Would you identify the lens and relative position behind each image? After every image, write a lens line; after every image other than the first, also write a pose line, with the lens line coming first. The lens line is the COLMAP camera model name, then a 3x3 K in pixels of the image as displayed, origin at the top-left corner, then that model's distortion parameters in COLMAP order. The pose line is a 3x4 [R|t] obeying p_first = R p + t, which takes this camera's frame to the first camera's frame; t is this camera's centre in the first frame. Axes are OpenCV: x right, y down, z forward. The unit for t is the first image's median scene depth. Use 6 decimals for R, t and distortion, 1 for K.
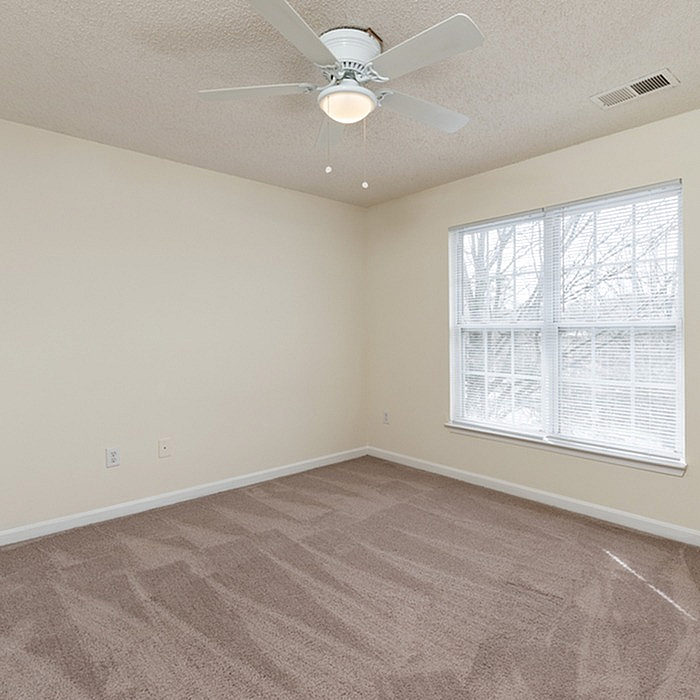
lens RADIAL K [[458.4, 0, 351.0], [0, 458.4, 331.9], [0, 0, 1]] dist [0.001794, -0.000836]
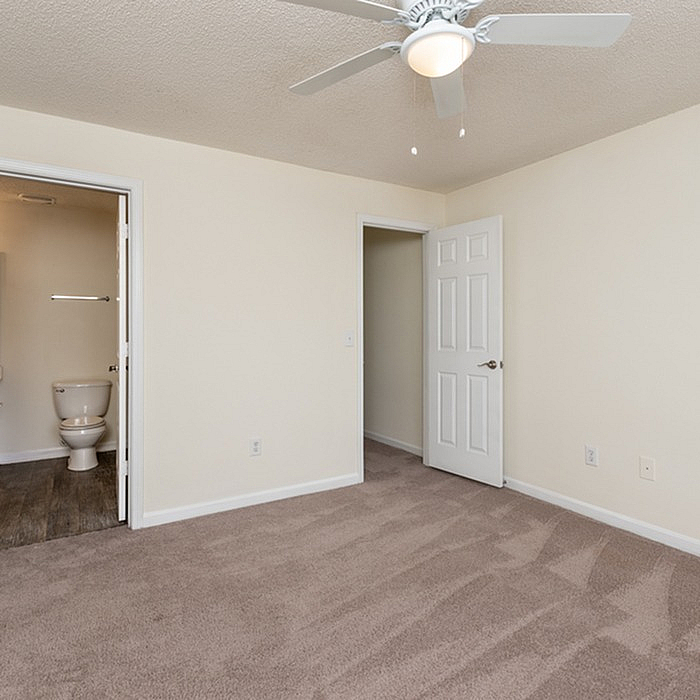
lens RADIAL K [[458.4, 0, 351.0], [0, 458.4, 331.9], [0, 0, 1]] dist [0.001794, -0.000836]
pose [[-0.172086, 0.005182, -0.985068, 0.647246], [0.006571, 0.999970, 0.004112, -0.003488], [0.985060, -0.005765, -0.172115, 0.779831]]
